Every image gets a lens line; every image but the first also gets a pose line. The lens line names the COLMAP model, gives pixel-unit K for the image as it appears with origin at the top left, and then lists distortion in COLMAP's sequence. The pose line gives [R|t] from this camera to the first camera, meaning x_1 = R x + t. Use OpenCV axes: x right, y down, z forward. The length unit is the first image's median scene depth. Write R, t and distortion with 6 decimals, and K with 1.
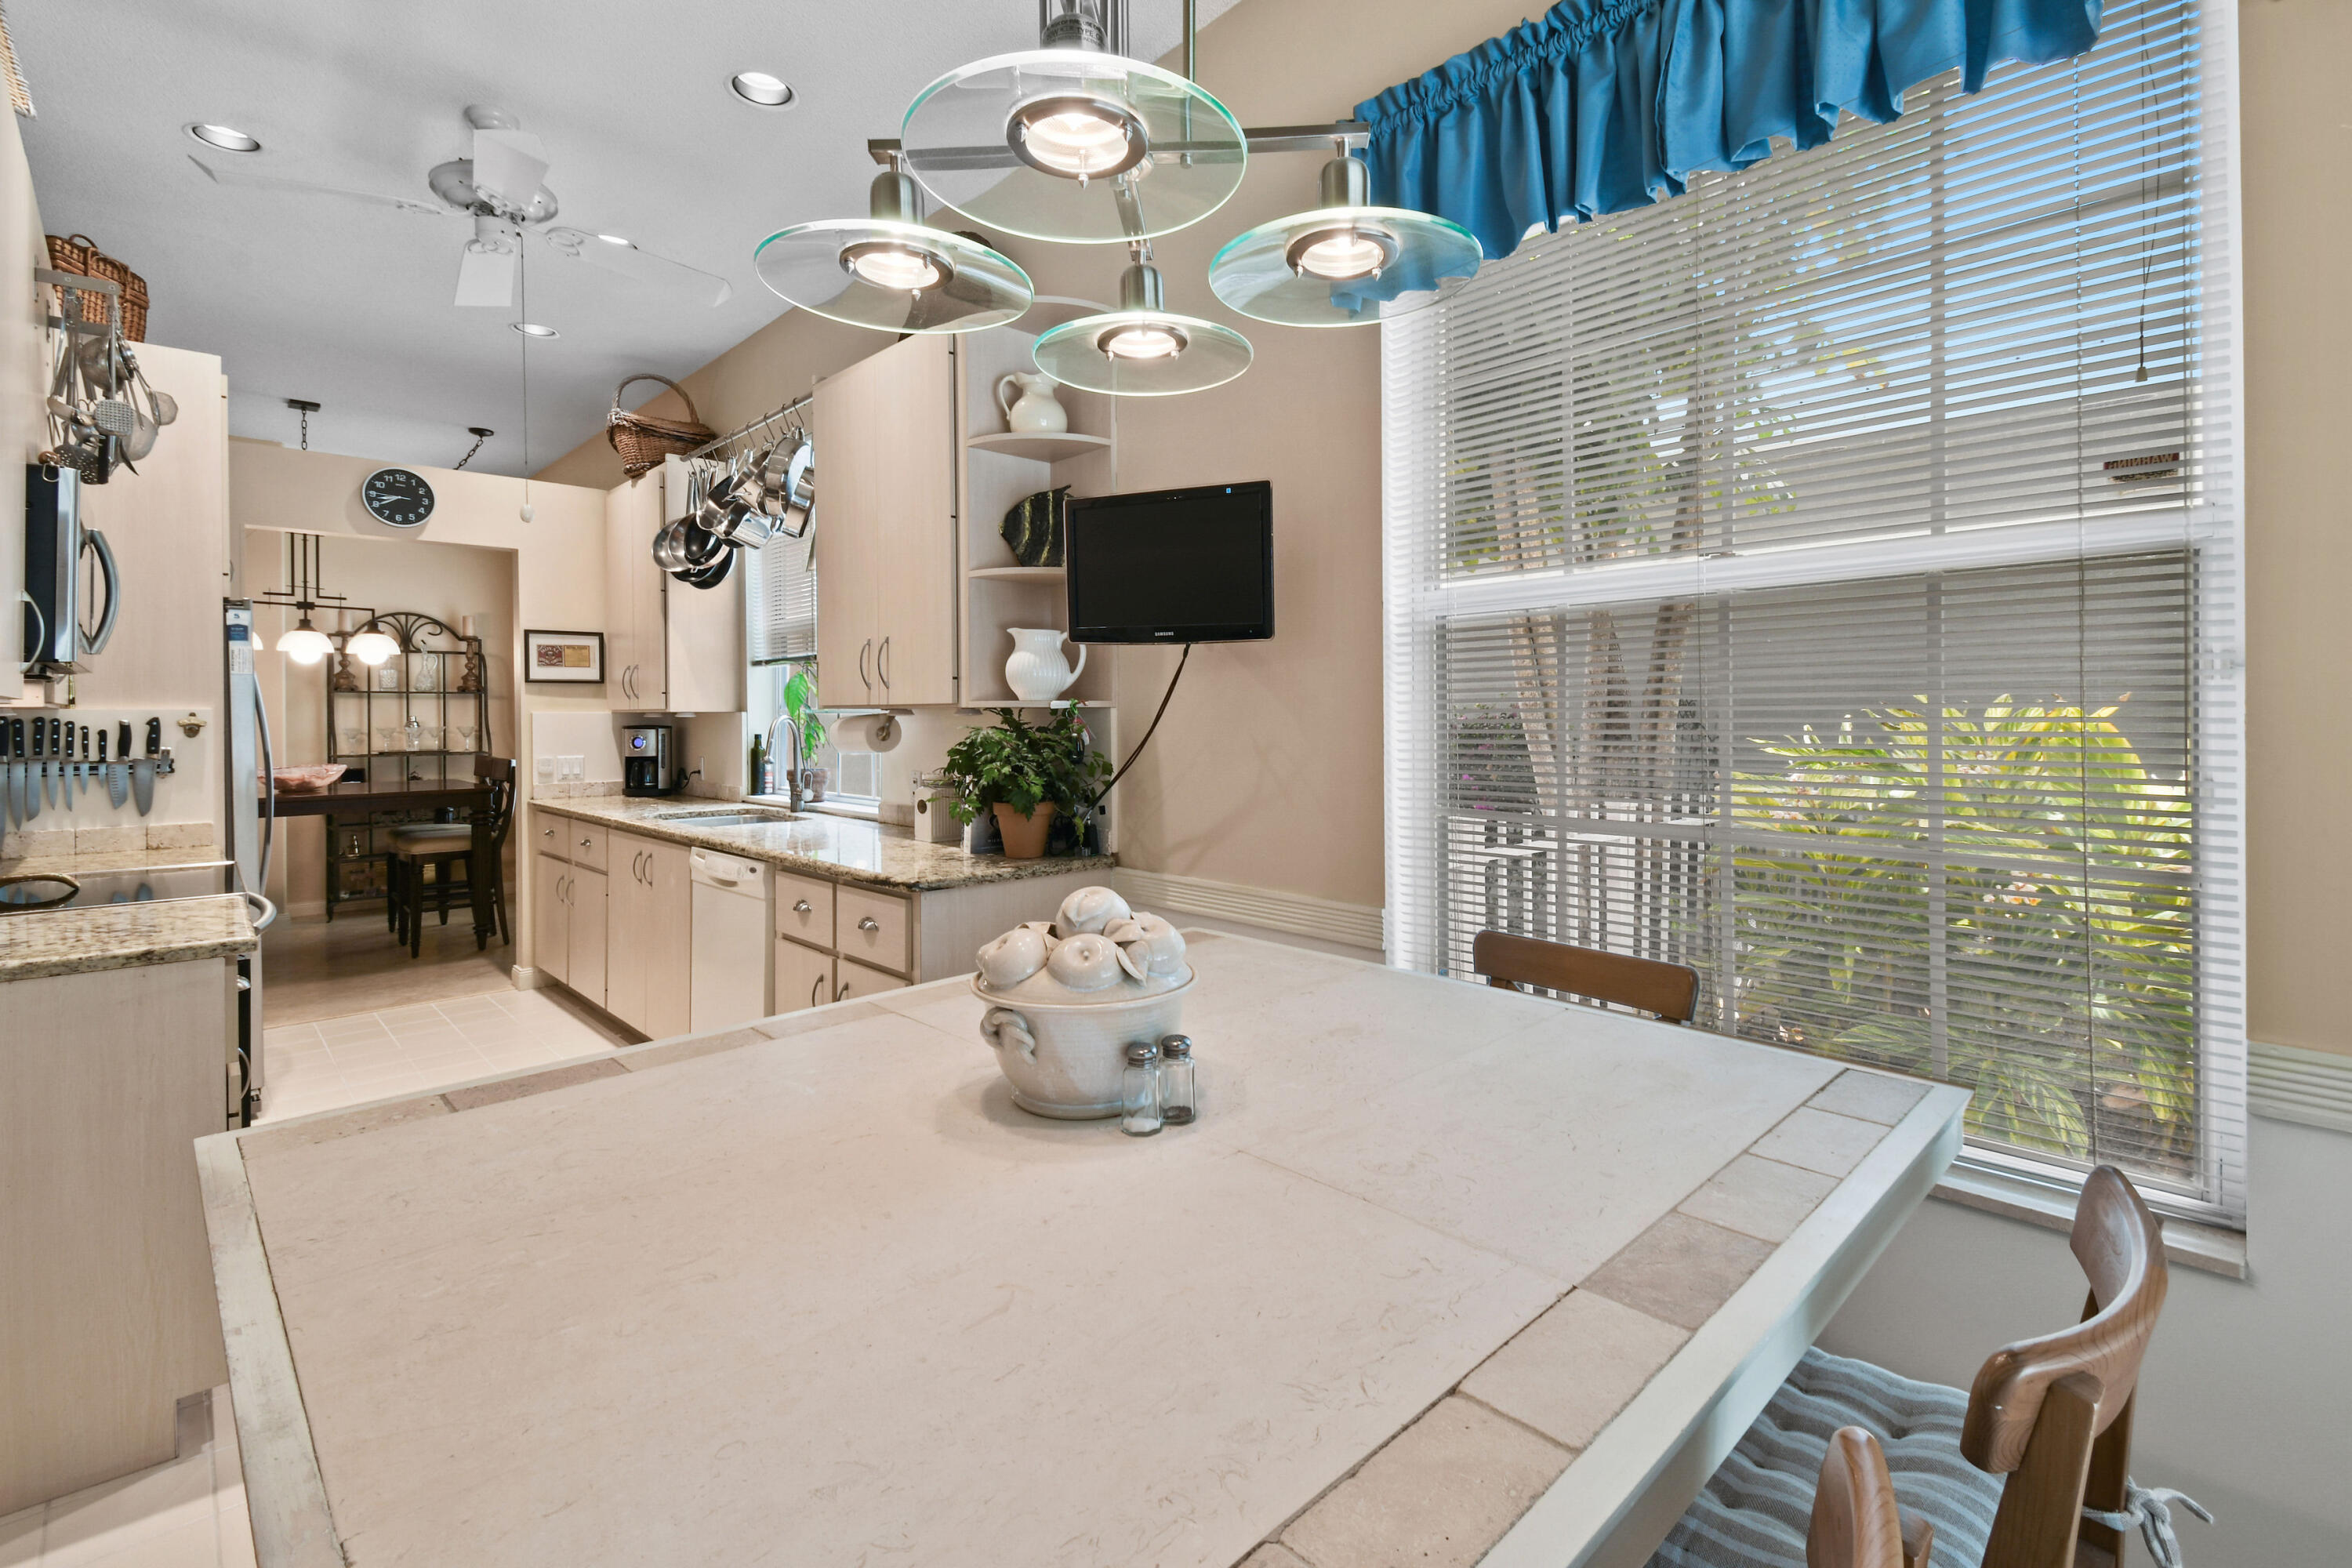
lens RADIAL K [[1044.2, 0, 1189.7], [0, 1044.2, 744.5], [0, 0, 1]] dist [0.058896, -0.030195]
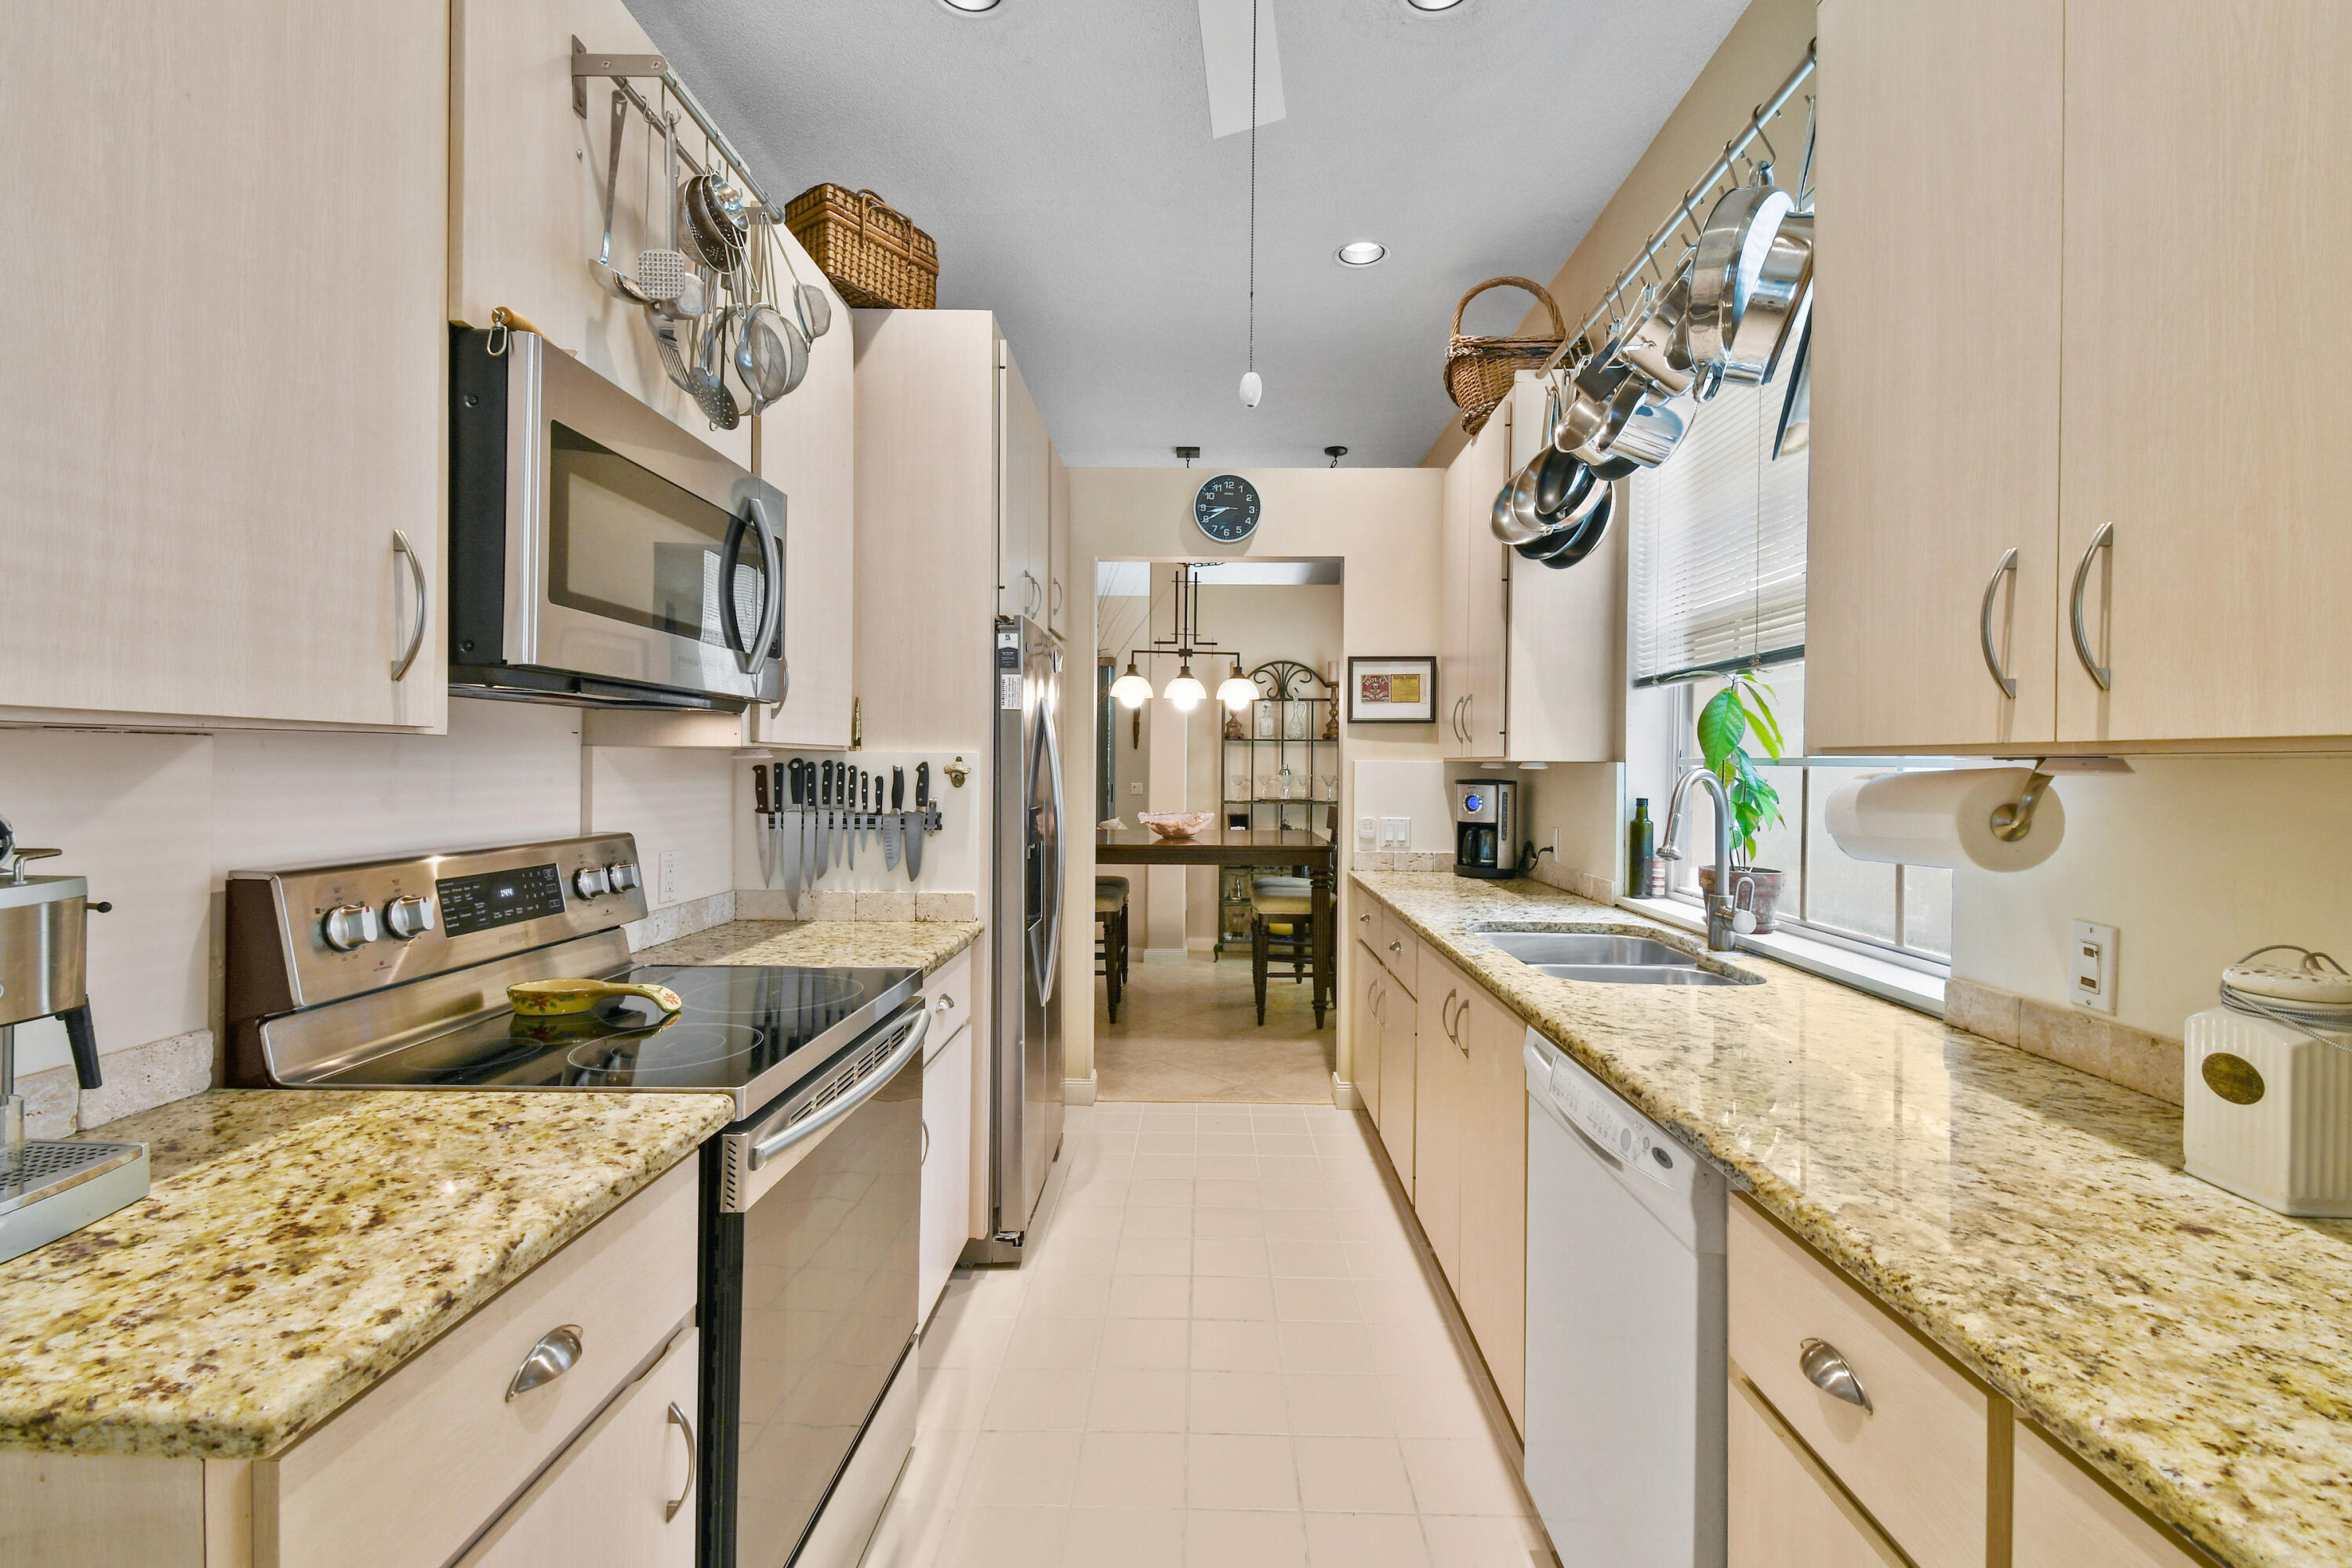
lens RADIAL K [[1044.2, 0, 1189.7], [0, 1044.2, 744.5], [0, 0, 1]] dist [0.058896, -0.030195]
pose [[0.714550, -0.002467, -0.699580, -0.174432], [-0.031700, 0.998852, -0.035901, -0.011106], [0.698865, 0.047829, 0.713652, 0.389358]]
